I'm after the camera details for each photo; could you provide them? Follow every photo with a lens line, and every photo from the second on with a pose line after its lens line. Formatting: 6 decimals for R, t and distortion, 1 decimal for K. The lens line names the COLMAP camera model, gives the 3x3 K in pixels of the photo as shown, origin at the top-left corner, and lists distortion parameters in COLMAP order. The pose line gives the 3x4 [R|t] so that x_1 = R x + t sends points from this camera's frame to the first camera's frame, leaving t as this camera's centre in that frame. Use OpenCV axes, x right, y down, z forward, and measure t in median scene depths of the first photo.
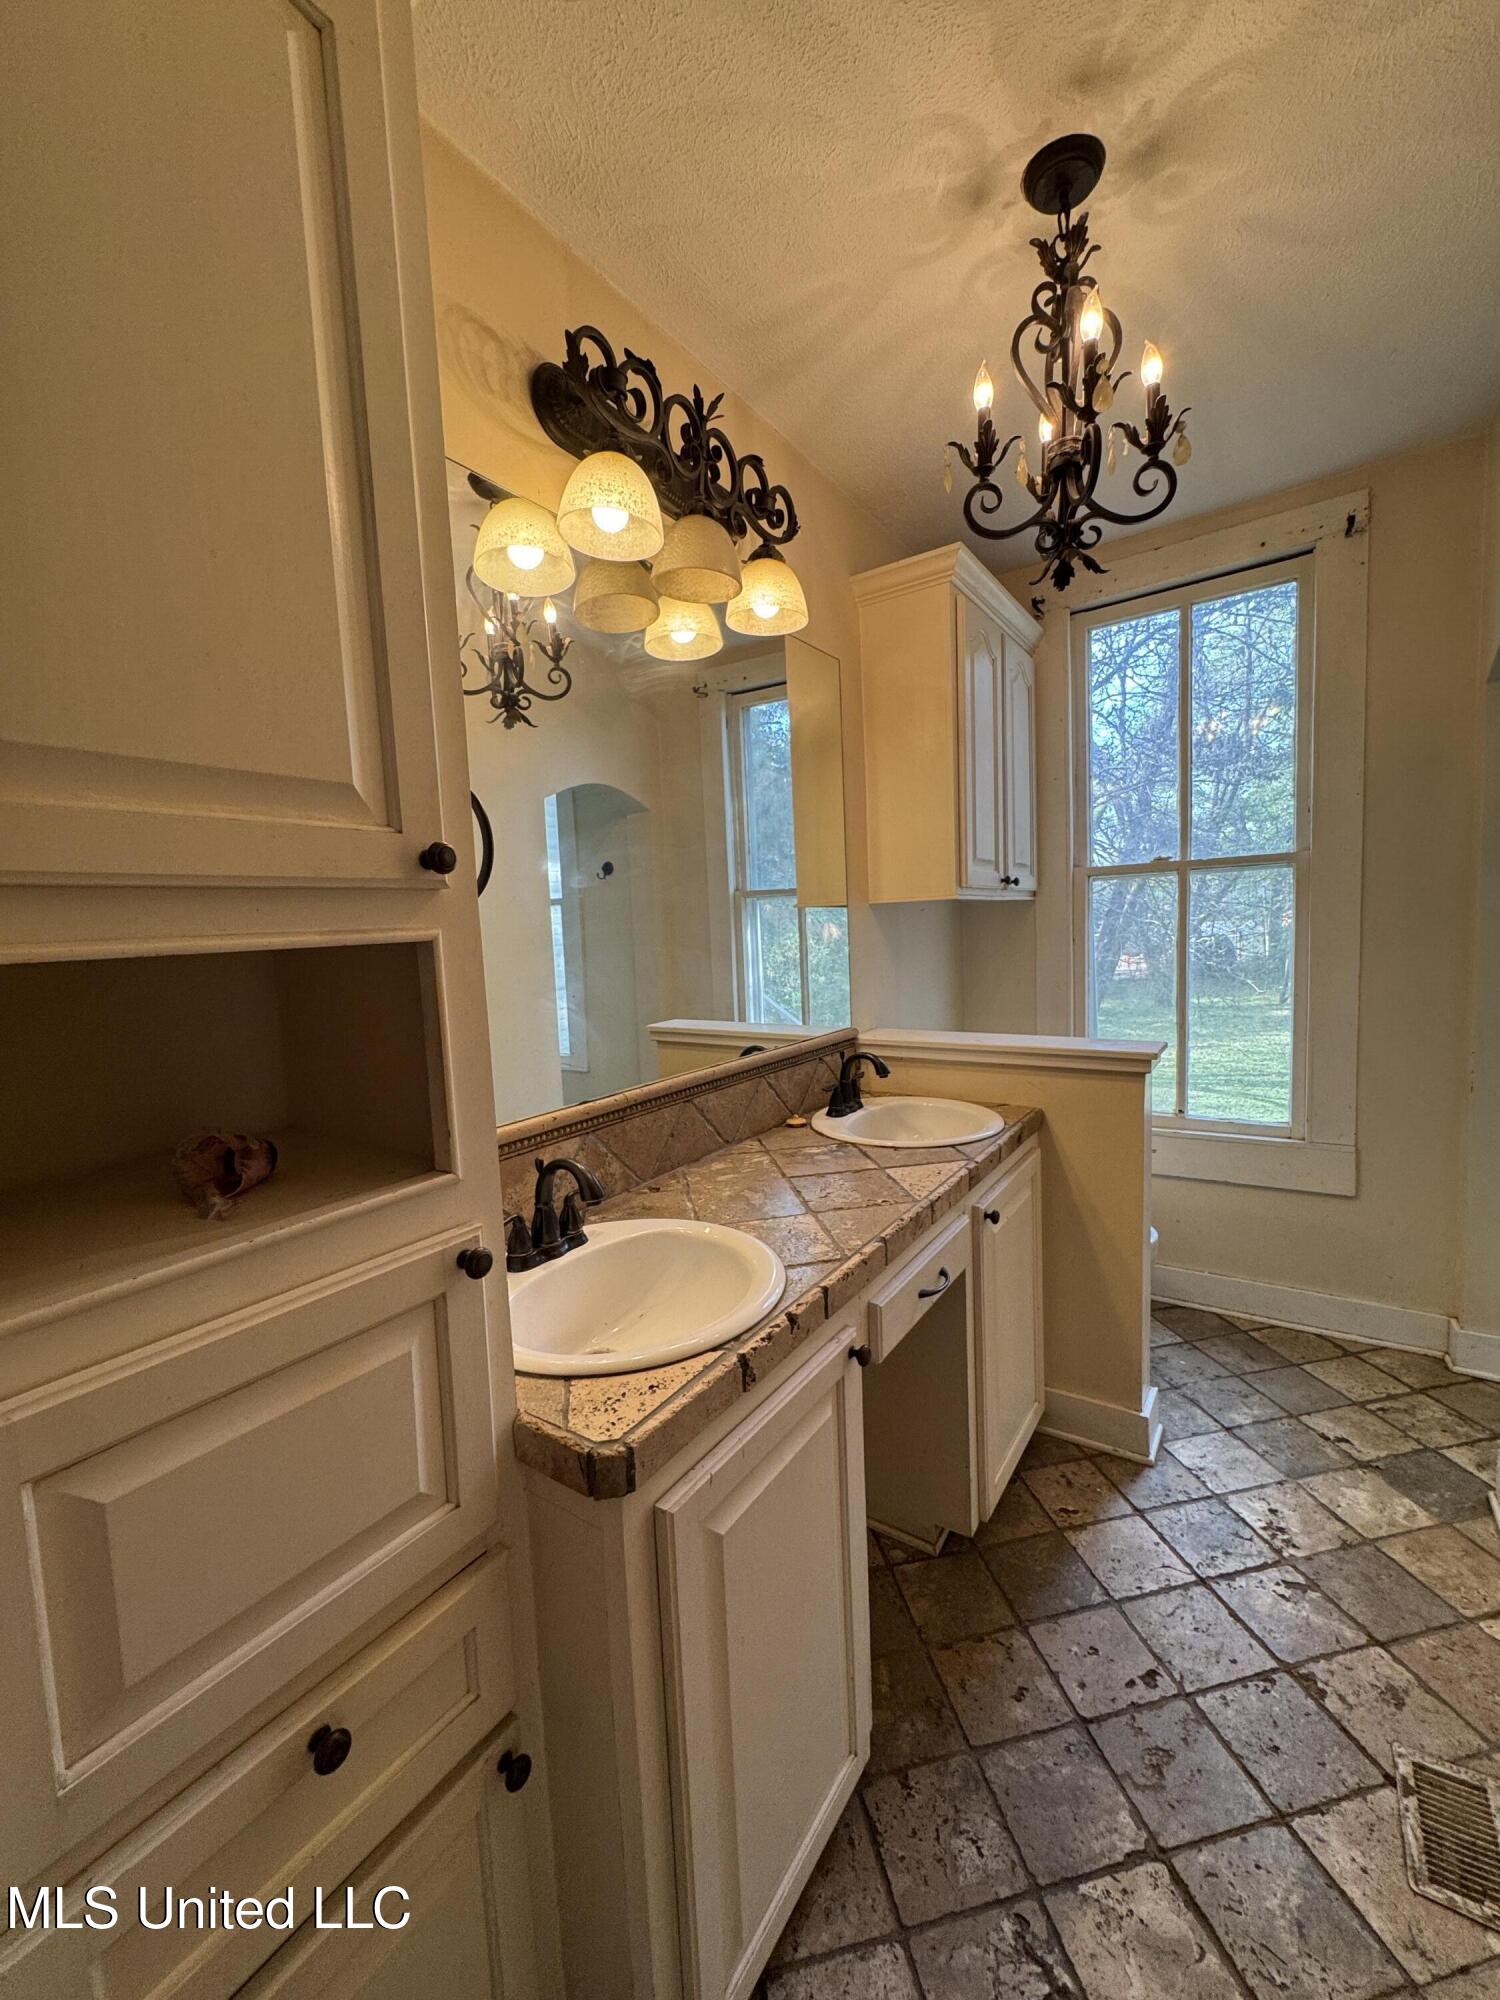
lens RADIAL K [[796.1, 0, 751.3], [0, 796.1, 1001.5], [0, 0, 1]] dist [-0.003233, 0.000004]
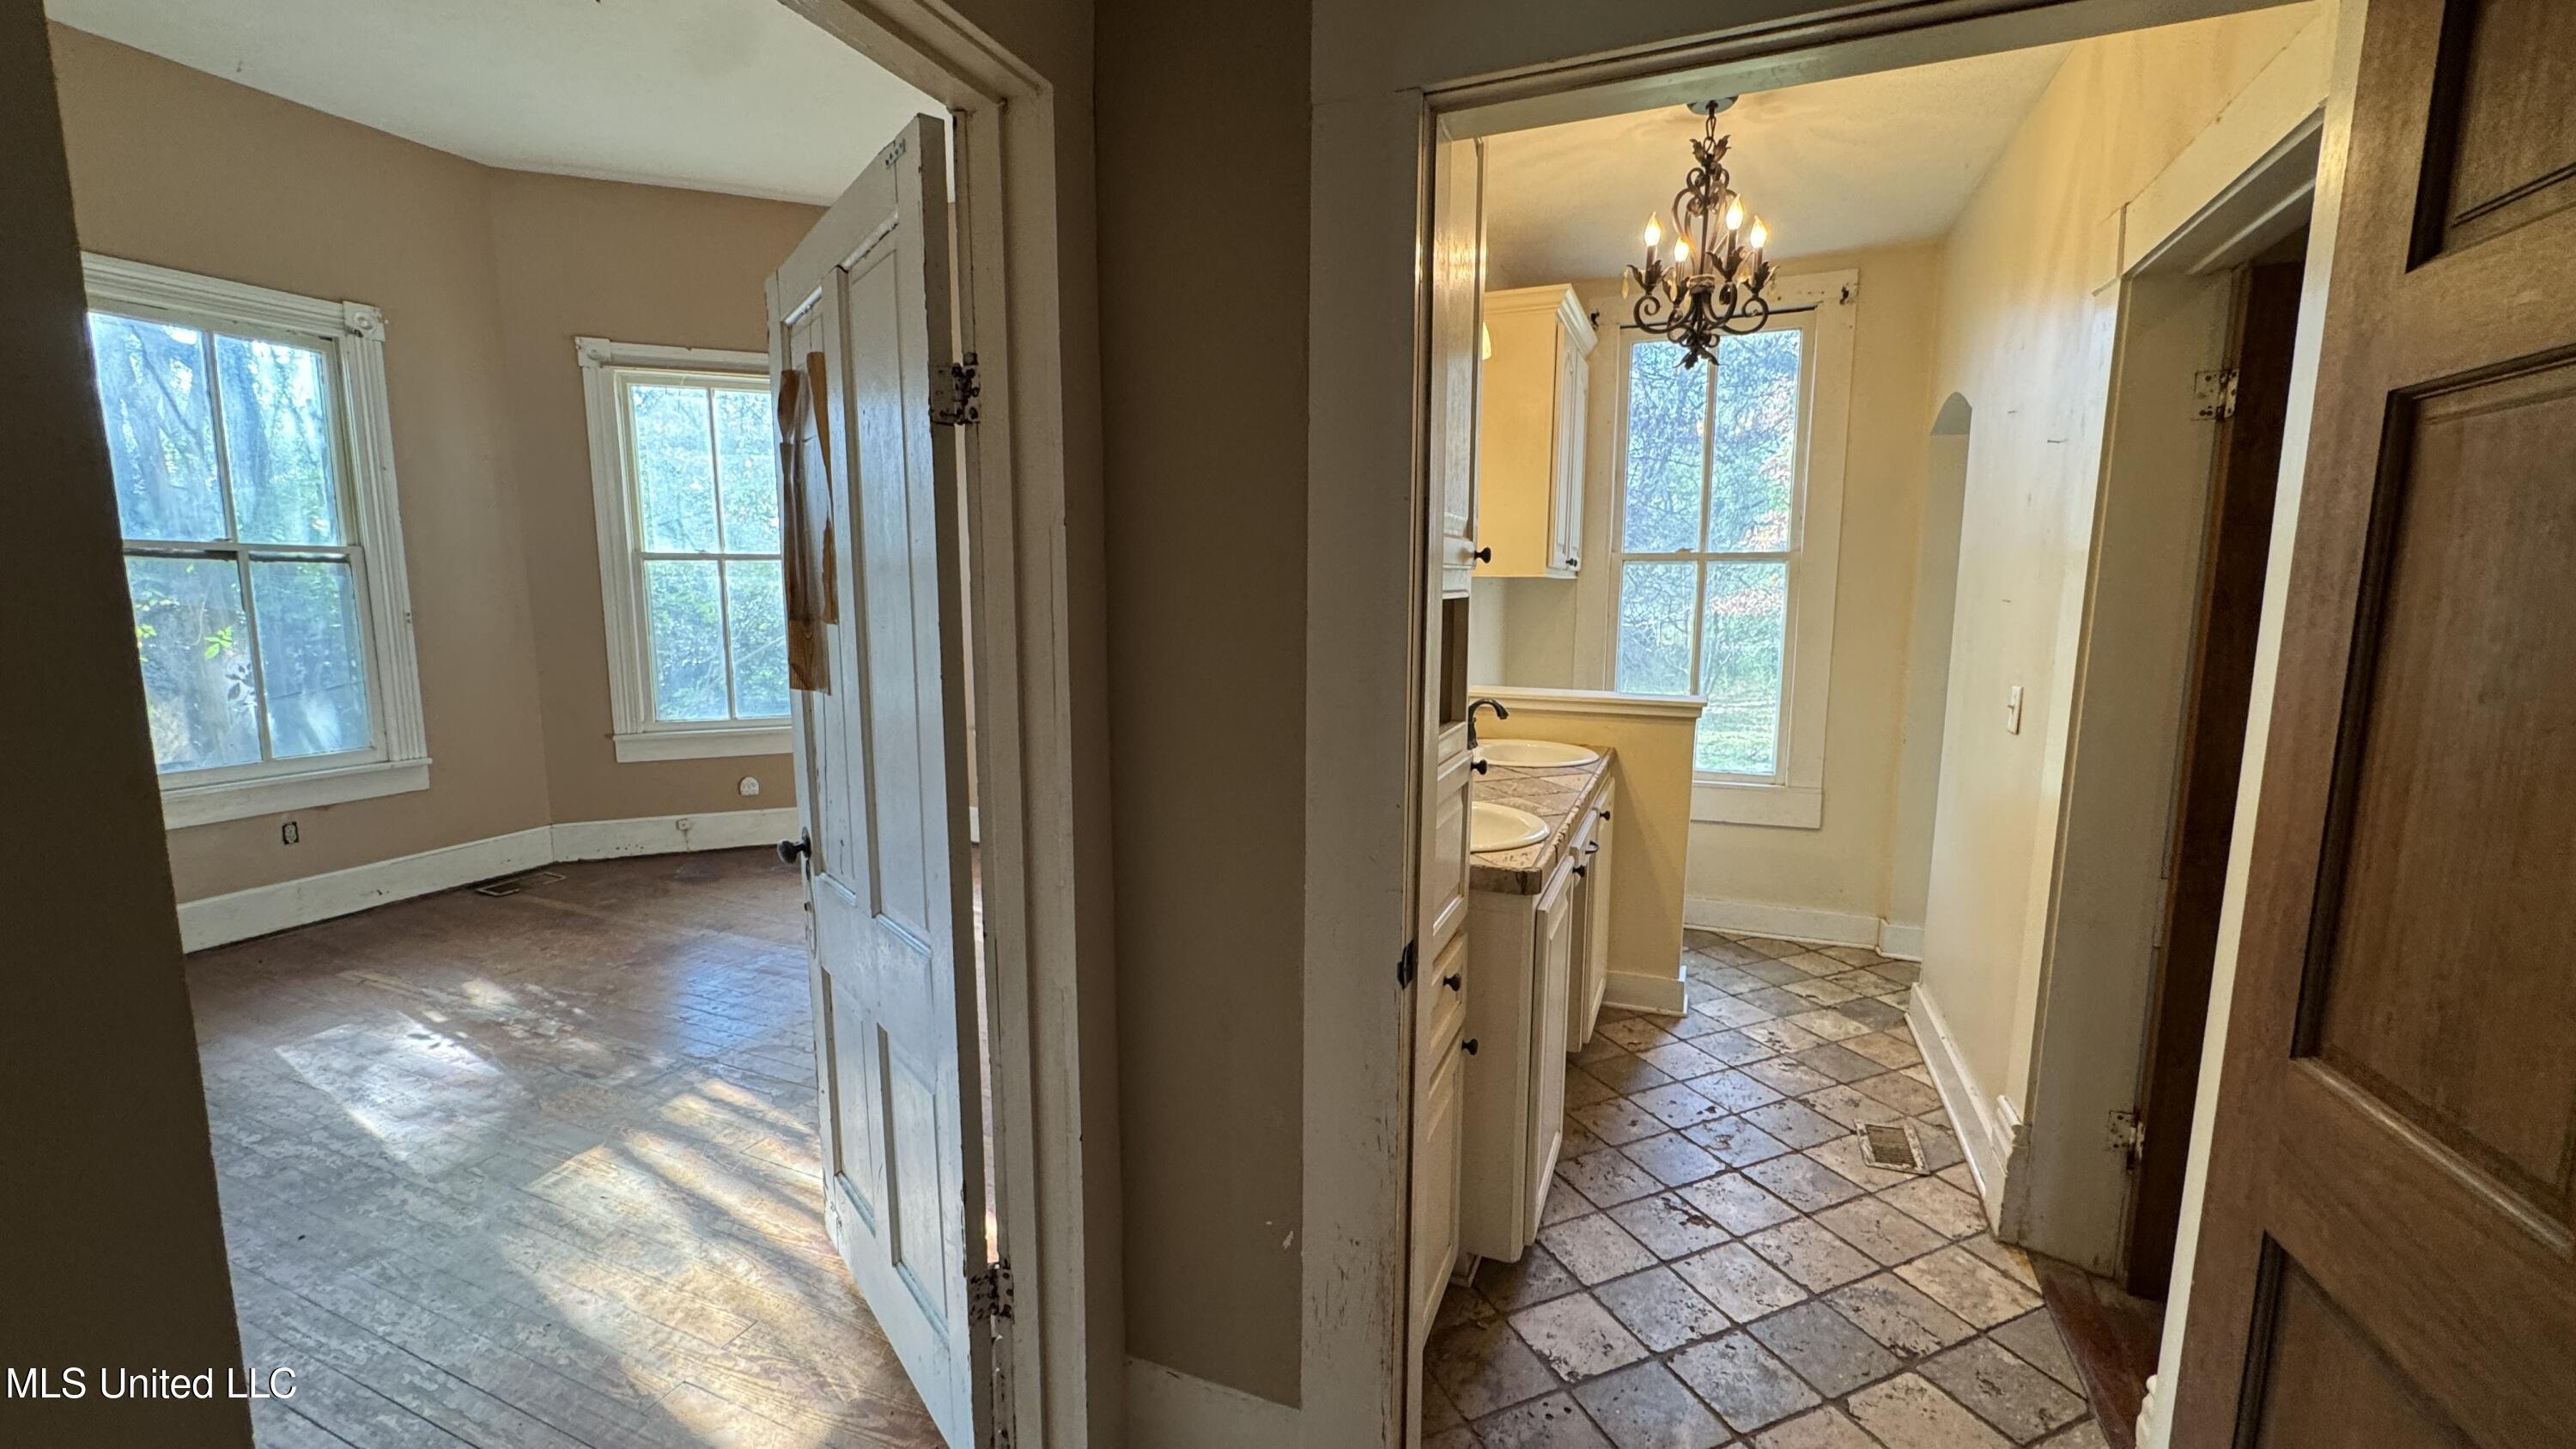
lens RADIAL K [[1027.8, 0, 1285.0], [0, 1027.8, 724.1], [0, 0, 1]] dist [-0.002640, 0.000292]
pose [[0.977777, 0.020938, 0.208599, -0.543570], [-0.029024, 0.998938, 0.035780, 0.060193], [-0.207628, -0.041039, 0.977347, -0.539644]]
